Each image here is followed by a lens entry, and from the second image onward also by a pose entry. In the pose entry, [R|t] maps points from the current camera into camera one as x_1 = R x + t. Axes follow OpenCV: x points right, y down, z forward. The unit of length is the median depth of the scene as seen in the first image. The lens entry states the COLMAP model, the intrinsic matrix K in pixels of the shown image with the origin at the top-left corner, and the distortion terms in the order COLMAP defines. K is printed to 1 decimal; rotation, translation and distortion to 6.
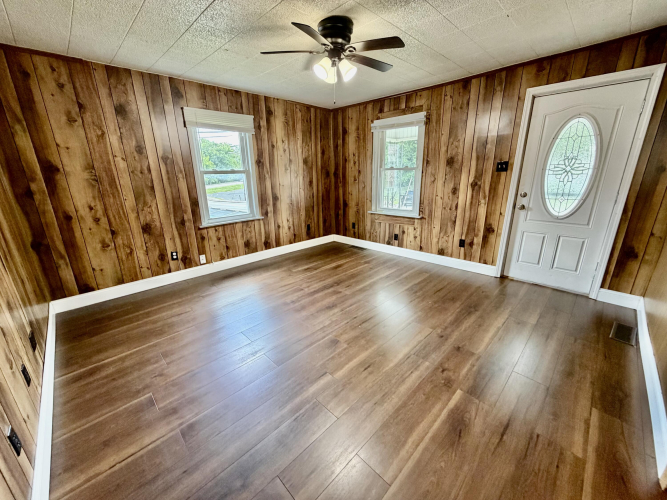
lens RADIAL K [[265.9, 0, 333.2], [0, 265.9, 250.1], [0, 0, 1]] dist [0.000052, -0.000395]
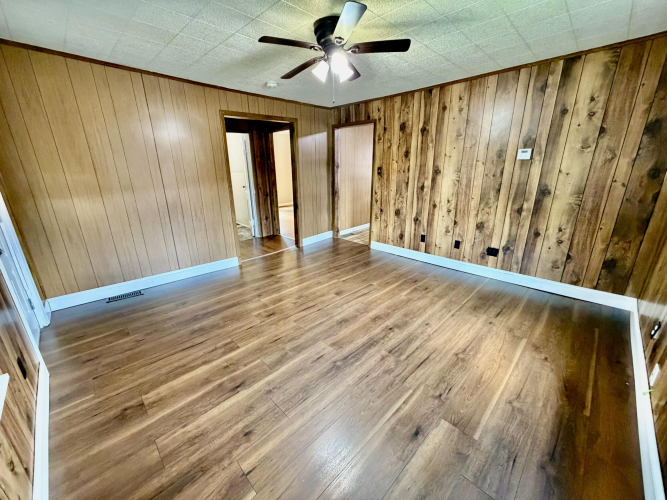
lens RADIAL K [[265.9, 0, 332.3], [0, 265.9, 248.1], [0, 0, 1]] dist [0.000052, -0.000395]
pose [[-0.999512, 0.030517, 0.006719, 0.013113], [0.029019, 0.826747, 0.561825, -0.402900], [0.011590, 0.561745, -0.827229, 1.291375]]
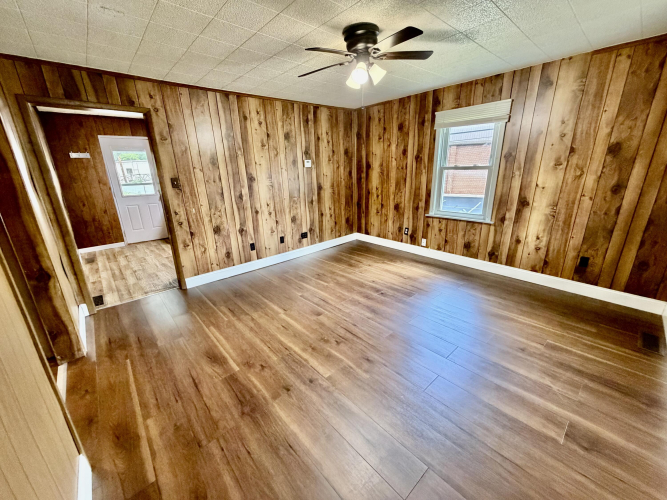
lens RADIAL K [[265.9, 0, 329.7], [0, 265.9, 249.7], [0, 0, 1]] dist [0.000052, -0.000395]
pose [[-0.055565, 0.314389, -0.947667, 0.691242], [-0.259273, 0.912031, 0.317769, -0.212323], [0.964204, 0.263361, 0.030836, 0.601096]]
